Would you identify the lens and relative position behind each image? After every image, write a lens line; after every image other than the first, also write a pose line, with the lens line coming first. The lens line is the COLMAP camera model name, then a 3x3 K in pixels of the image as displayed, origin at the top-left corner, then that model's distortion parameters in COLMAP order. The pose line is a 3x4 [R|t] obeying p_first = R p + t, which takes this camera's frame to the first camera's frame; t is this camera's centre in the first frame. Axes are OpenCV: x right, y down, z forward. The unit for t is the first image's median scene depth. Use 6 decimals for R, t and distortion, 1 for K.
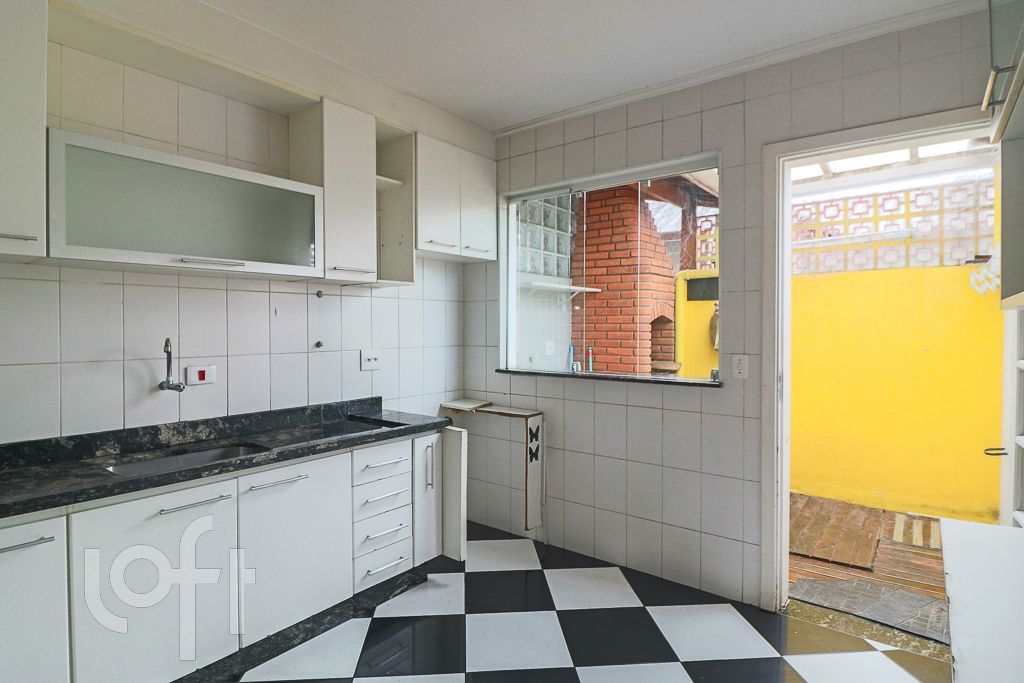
lens RADIAL K [[532.3, 0, 511.8], [0, 532.3, 332.8], [0, 0, 1]] dist [-0.003698, 0.000836]
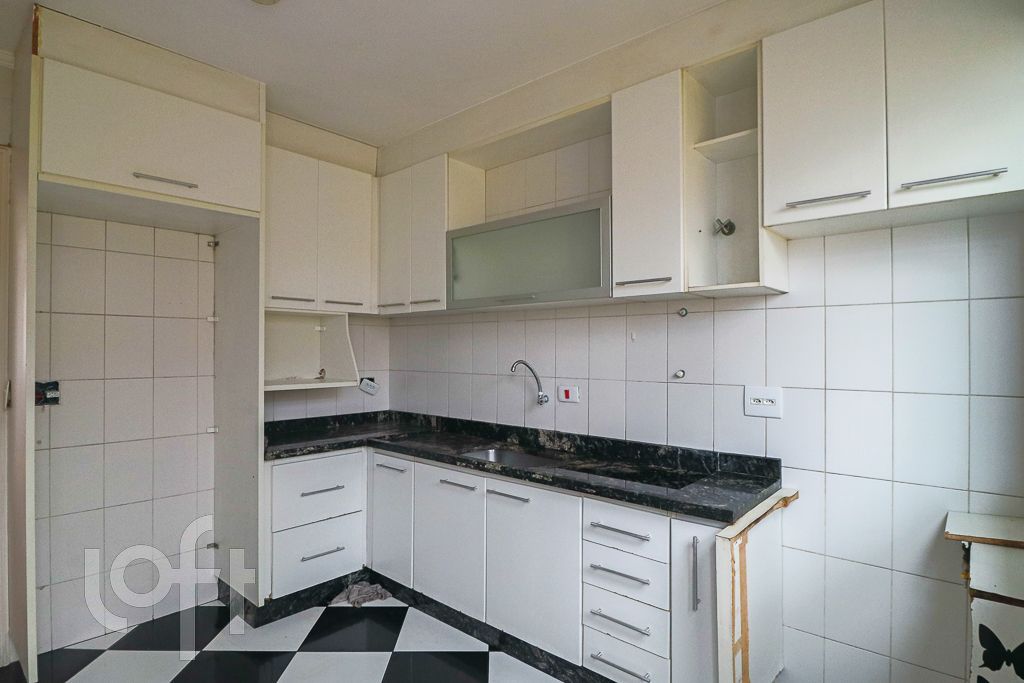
lens RADIAL K [[532.3, 0, 505.1], [0, 532.3, 349.4], [0, 0, 1]] dist [-0.003698, 0.000836]
pose [[-0.060748, -0.005756, -0.998137, 0.481267], [-0.015854, 0.999863, -0.004801, -0.008073], [0.998027, 0.015532, -0.060831, 0.786094]]
